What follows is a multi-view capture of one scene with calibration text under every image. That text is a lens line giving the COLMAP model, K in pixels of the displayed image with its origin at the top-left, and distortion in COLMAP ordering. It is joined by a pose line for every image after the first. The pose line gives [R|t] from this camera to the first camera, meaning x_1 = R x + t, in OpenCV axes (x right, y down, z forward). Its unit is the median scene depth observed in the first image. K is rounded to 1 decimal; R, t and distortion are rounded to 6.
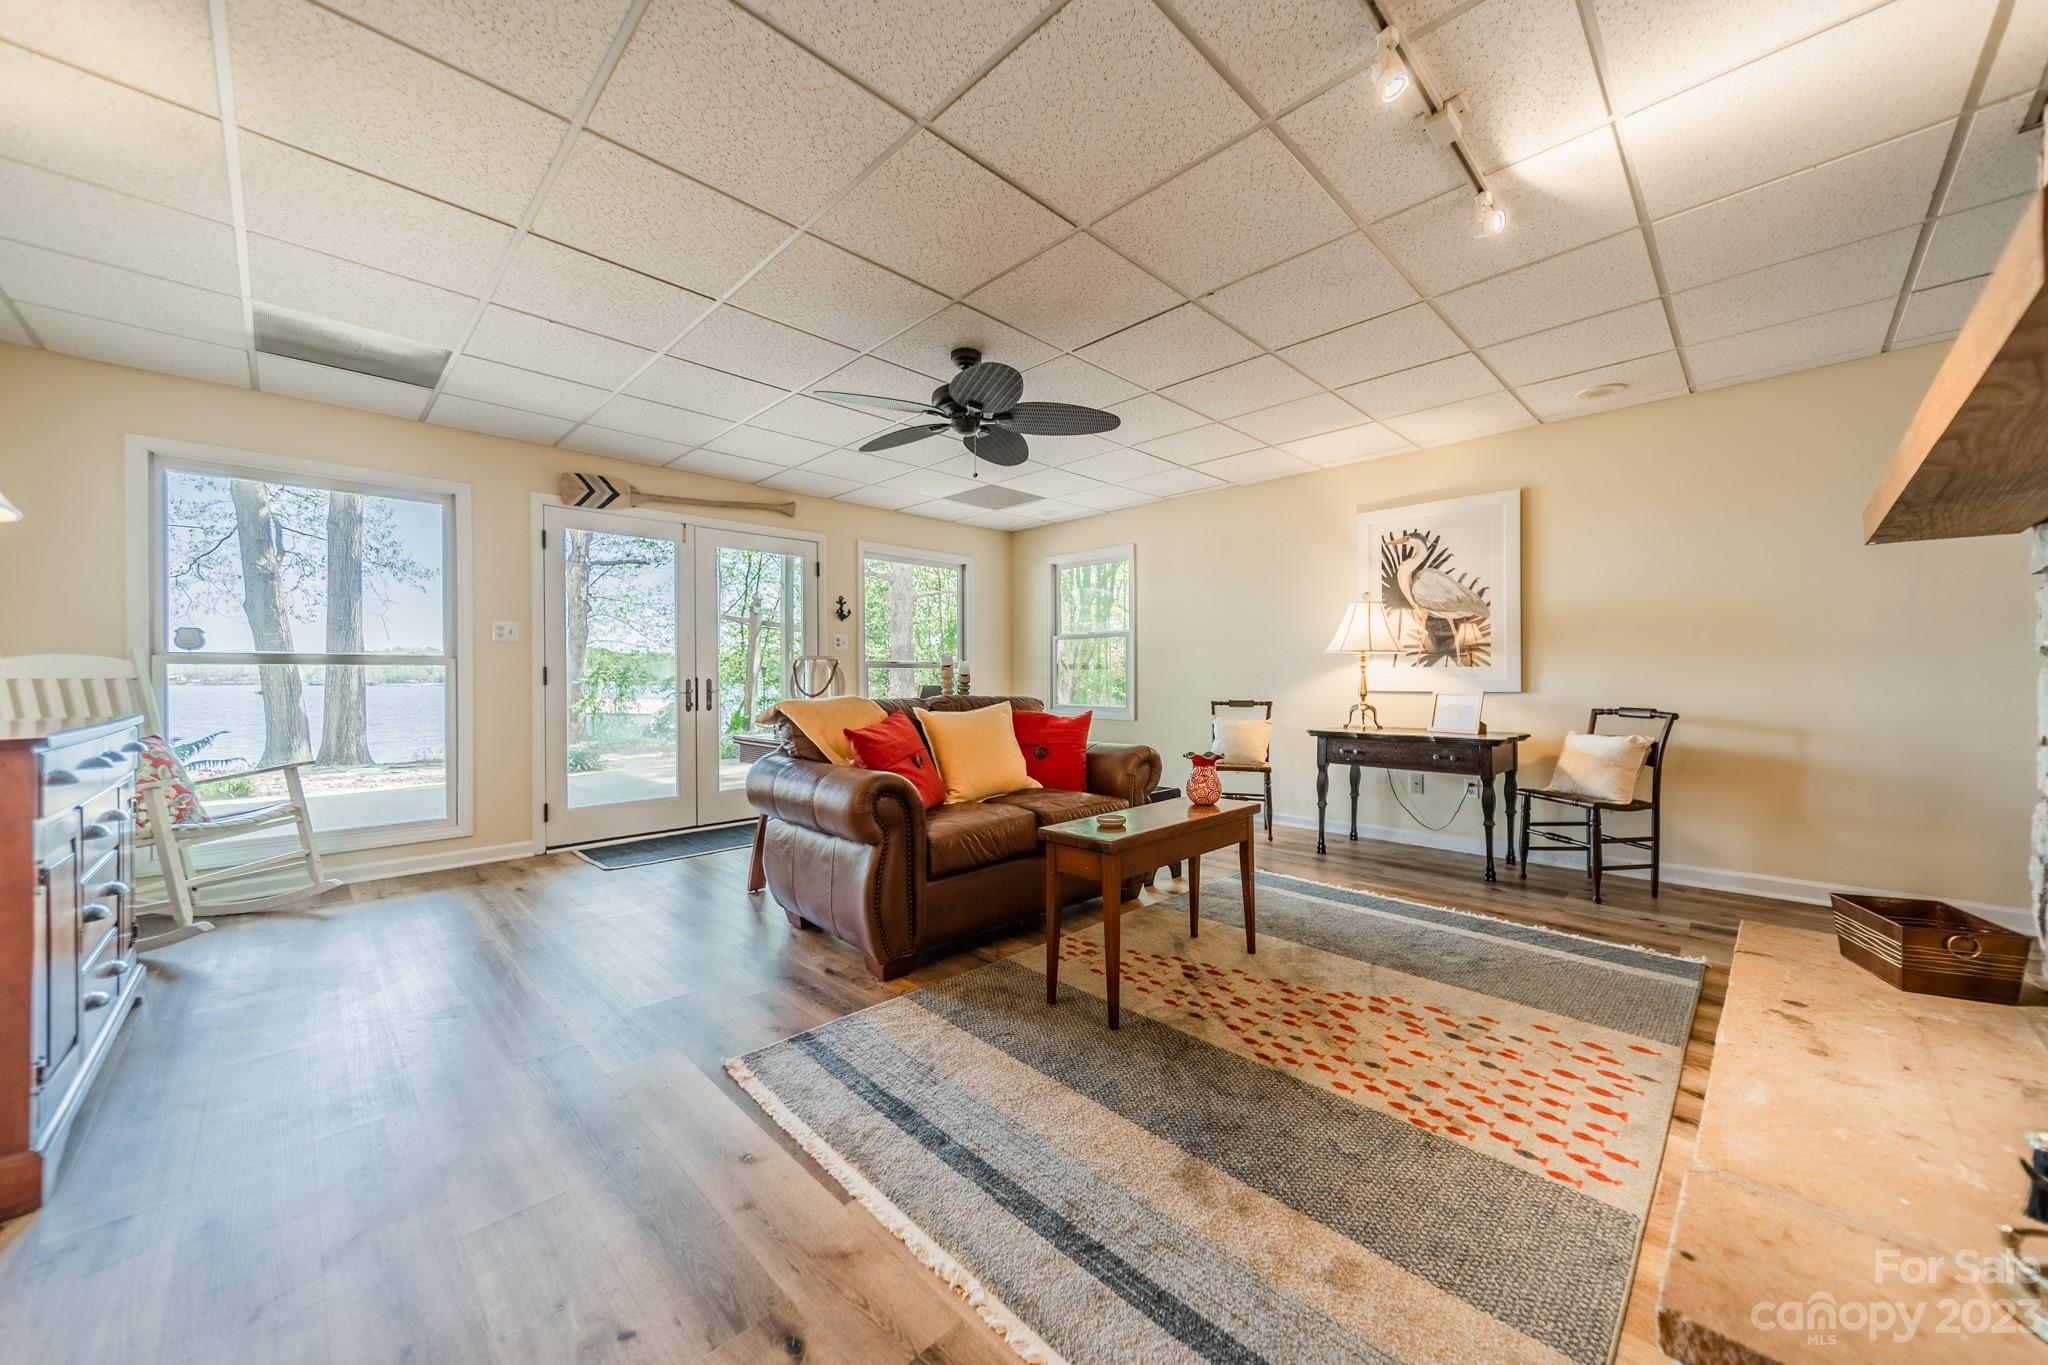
lens RADIAL K [[739.7, 0, 1029.2], [0, 739.7, 675.1], [0, 0, 1]] dist [0.009433, 0.000155]
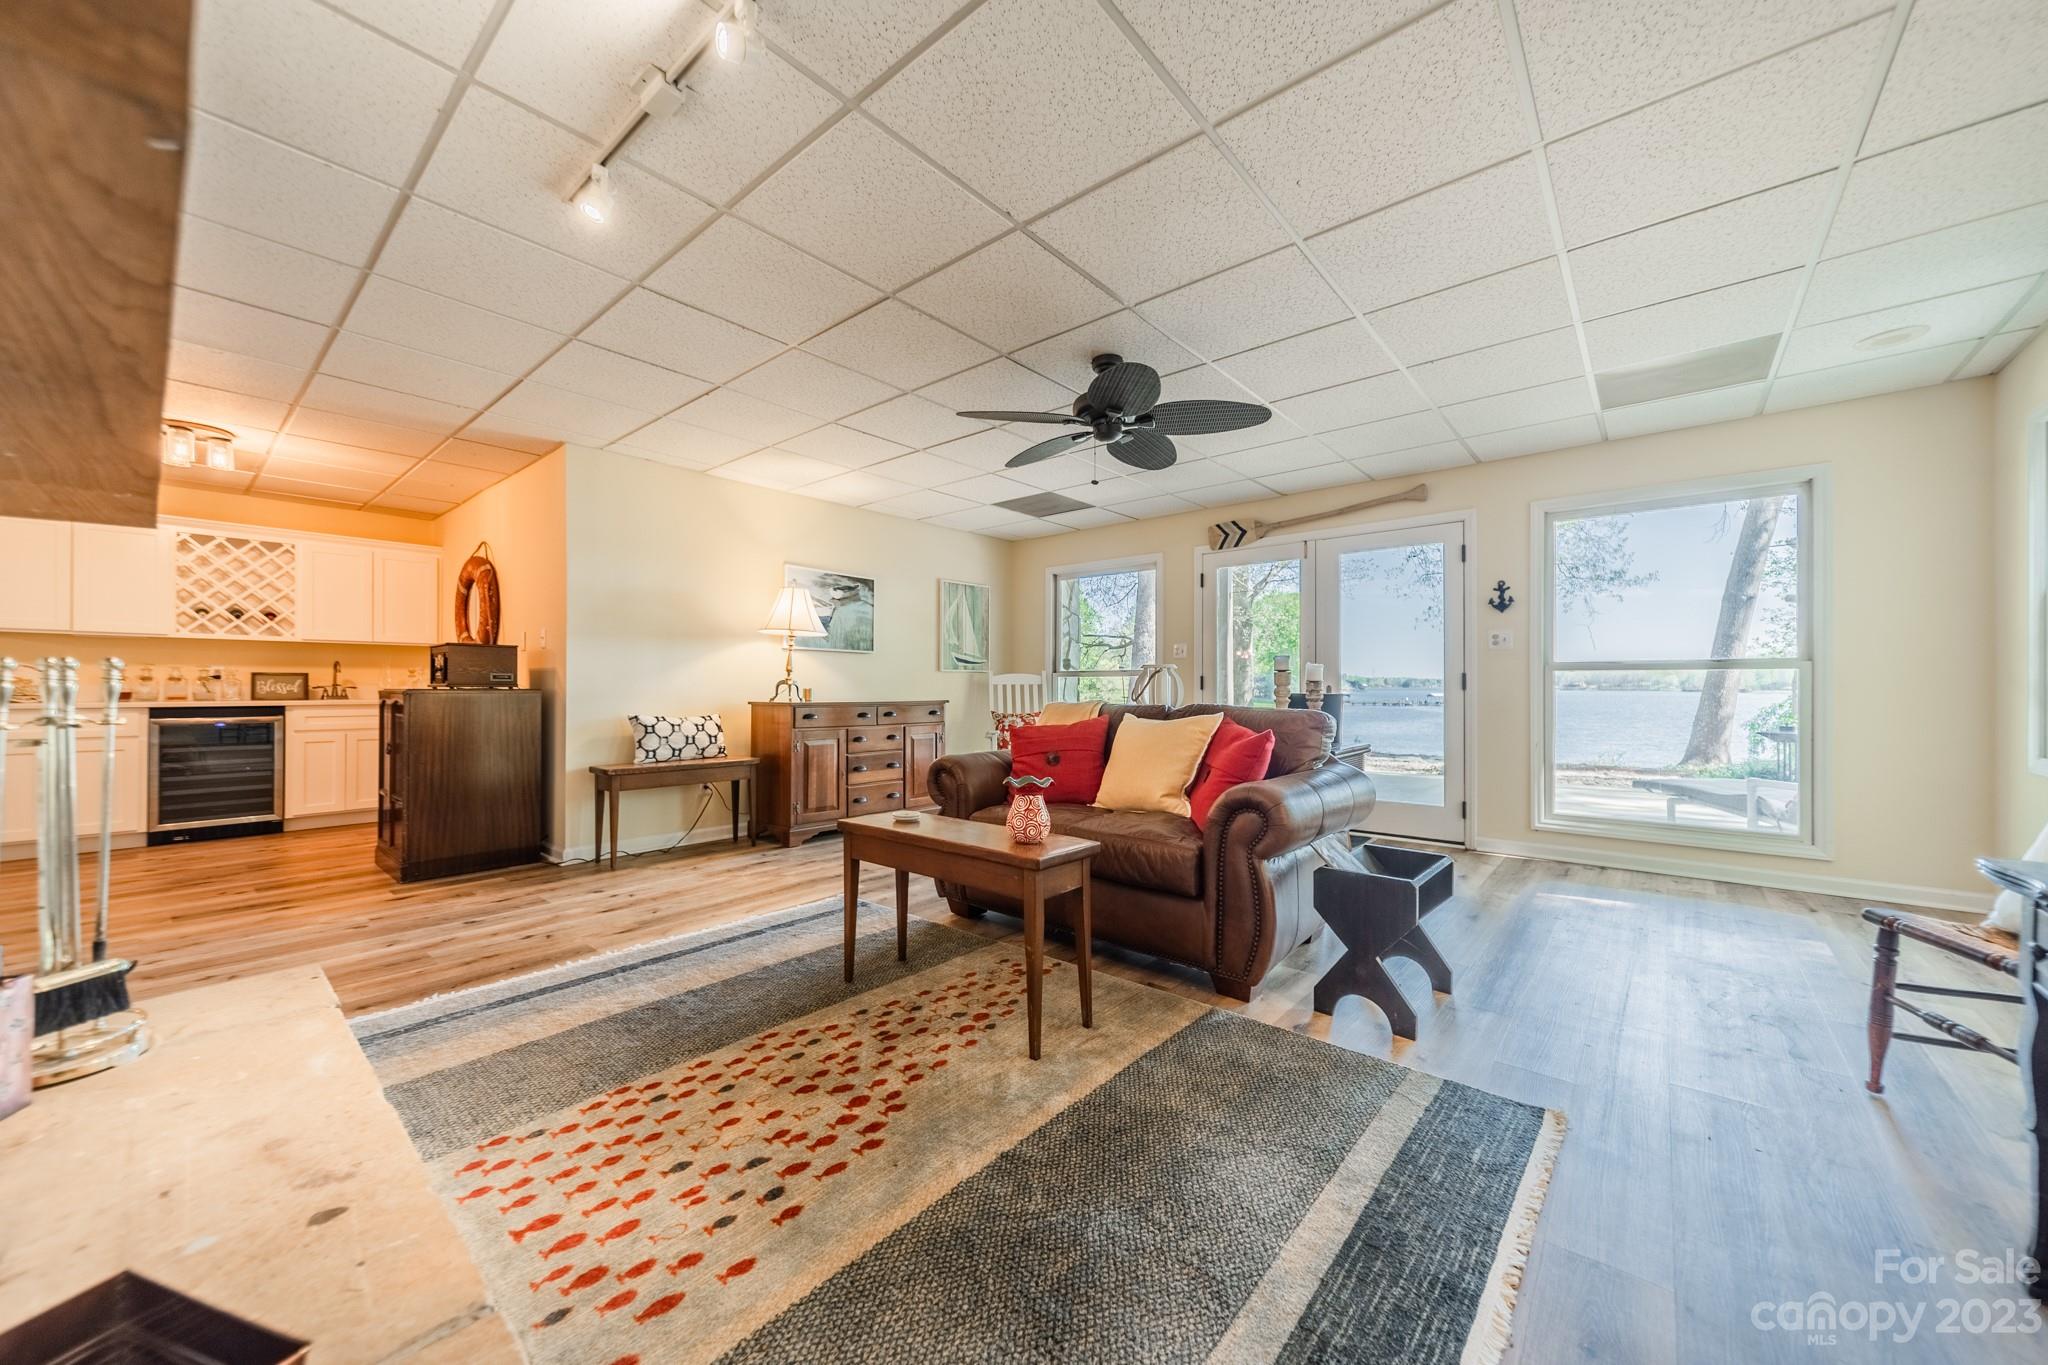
lens RADIAL K [[739.7, 0, 1030.5], [0, 739.7, 686.8], [0, 0, 1]] dist [0.009433, 0.000155]
pose [[0.087300, 0.004691, -0.996171, 1.293703], [0.000438, 0.999989, 0.004747, 0.002752], [0.996182, -0.000851, 0.087297, 1.168716]]
